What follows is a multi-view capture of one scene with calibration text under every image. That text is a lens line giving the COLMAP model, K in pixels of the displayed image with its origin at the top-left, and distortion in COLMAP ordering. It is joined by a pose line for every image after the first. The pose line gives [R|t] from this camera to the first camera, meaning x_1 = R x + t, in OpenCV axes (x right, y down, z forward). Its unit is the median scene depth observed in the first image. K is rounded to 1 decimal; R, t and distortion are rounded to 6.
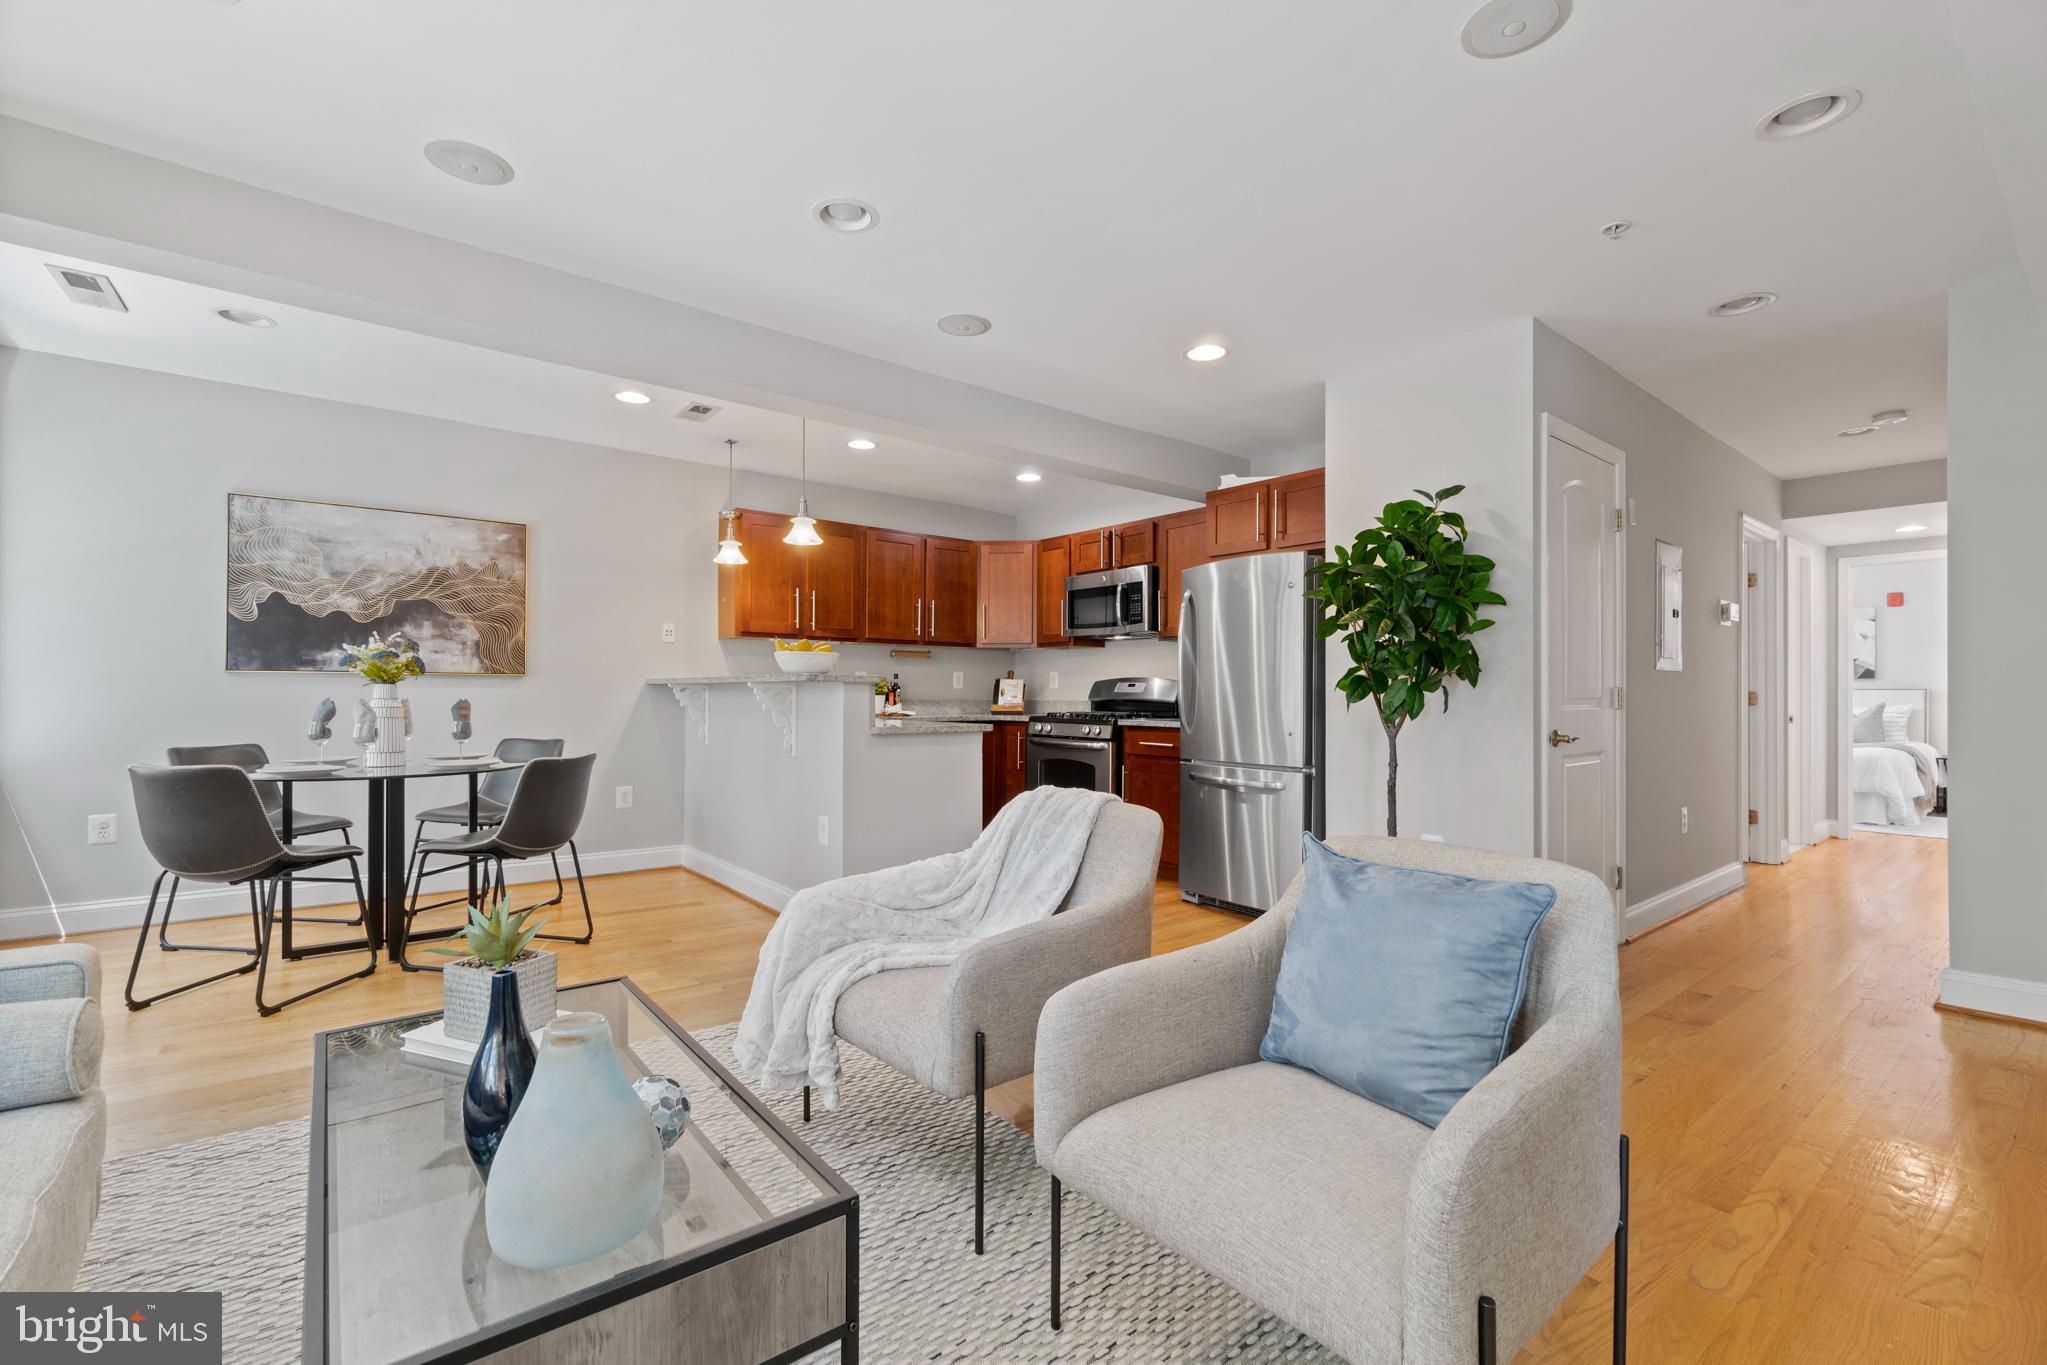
lens RADIAL K [[885.0, 0, 1018.0], [0, 885.0, 697.4], [0, 0, 1]] dist [-0.004328, 0.000455]
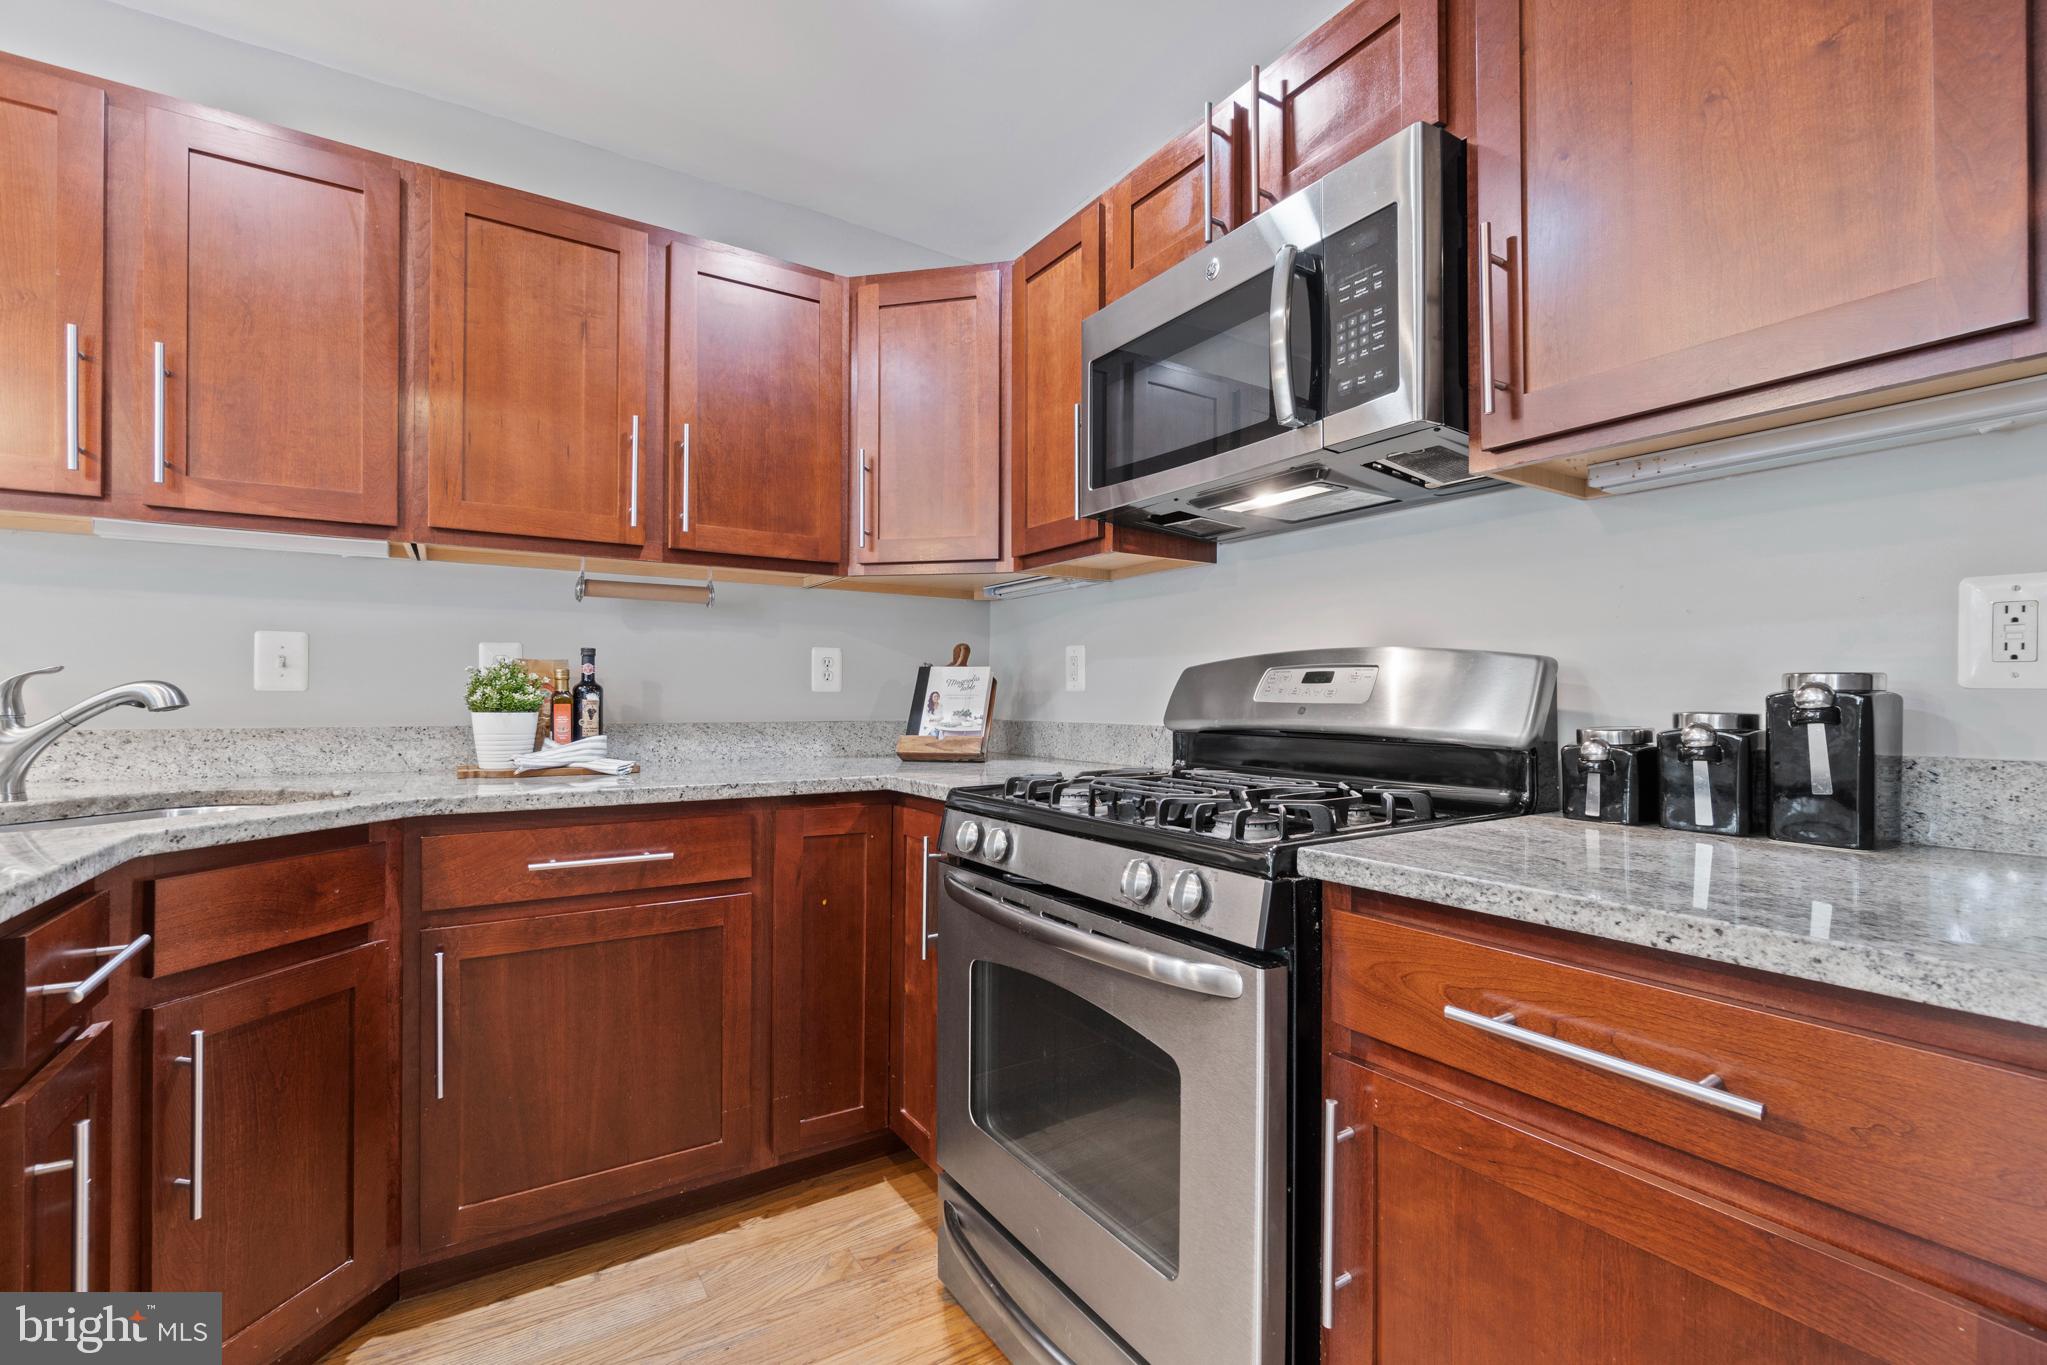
lens RADIAL K [[887.2, 0, 1018.9], [0, 887.2, 692.1], [0, 0, 1]] dist [-0.002679, 0.000317]
pose [[0.993879, -0.002694, -0.110439, 0.073445], [0.001560, 0.999945, -0.010351, -0.007026], [0.110461, 0.010115, 0.993829, 0.794177]]
